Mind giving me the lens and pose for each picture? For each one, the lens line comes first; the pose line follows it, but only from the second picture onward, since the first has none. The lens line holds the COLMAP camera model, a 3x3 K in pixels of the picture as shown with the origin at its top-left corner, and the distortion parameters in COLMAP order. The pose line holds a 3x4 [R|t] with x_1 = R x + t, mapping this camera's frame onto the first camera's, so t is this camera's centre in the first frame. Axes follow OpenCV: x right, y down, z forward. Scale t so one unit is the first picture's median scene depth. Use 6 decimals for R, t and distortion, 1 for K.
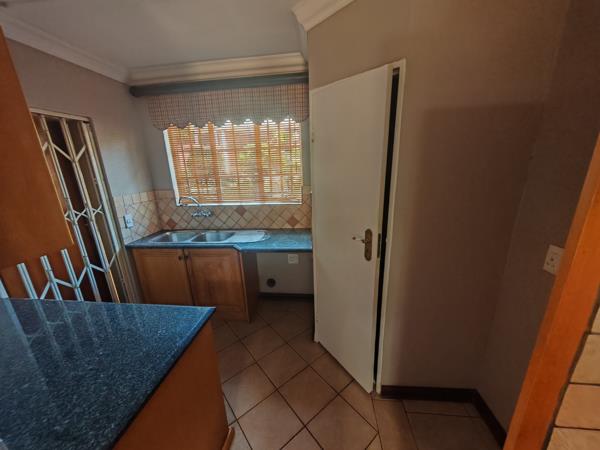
lens RADIAL K [[224.3, 0, 299.2], [0, 224.3, 226.9], [0, 0, 1]] dist [-0.000669, -0.000248]
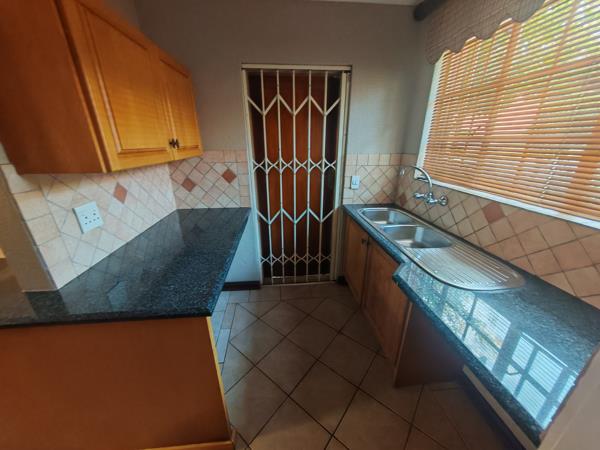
lens RADIAL K [[235.6, 0, 297.6], [0, 235.6, 227.0], [0, 0, 1]] dist [0.000983, -0.000003]
pose [[0.202305, 0.384352, -0.900748, 0.136978], [-0.257778, 0.908230, 0.329649, -0.114040], [0.944788, 0.165503, 0.282817, 0.502106]]
